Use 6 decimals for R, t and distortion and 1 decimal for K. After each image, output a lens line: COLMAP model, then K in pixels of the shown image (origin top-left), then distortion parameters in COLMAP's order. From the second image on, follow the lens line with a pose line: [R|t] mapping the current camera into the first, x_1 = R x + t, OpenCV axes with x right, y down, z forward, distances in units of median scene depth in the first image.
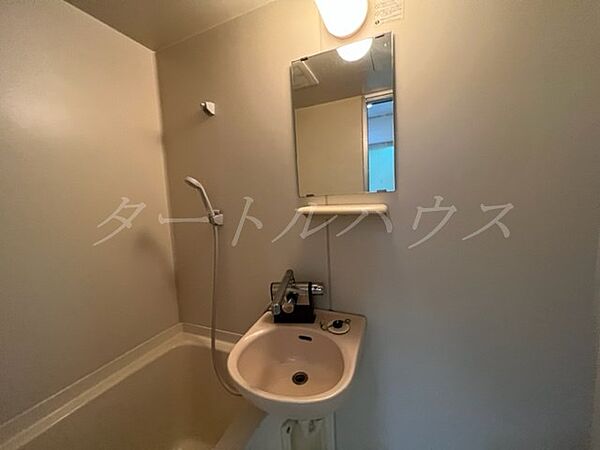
lens RADIAL K [[239.2, 0, 297.7], [0, 239.2, 221.4], [0, 0, 1]] dist [-0.019952, -0.000099]
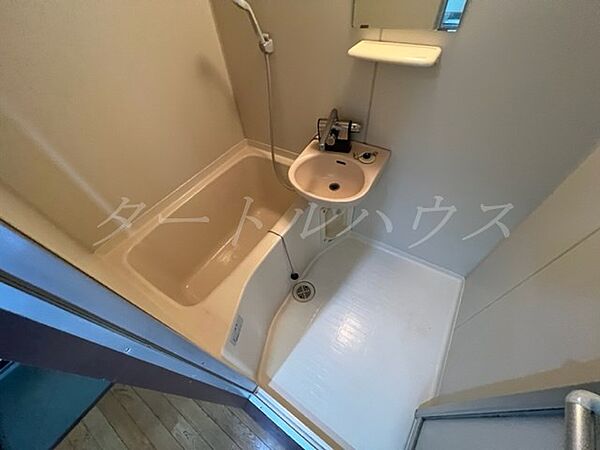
lens RADIAL K [[239.2, 0, 297.9], [0, 239.2, 225.2], [0, 0, 1]] dist [-0.019952, -0.000099]
pose [[0.985427, 0.114252, -0.126012, 0.000383], [0.010863, 0.697044, 0.716946, -0.241446], [0.169749, -0.707867, 0.685645, -0.239741]]
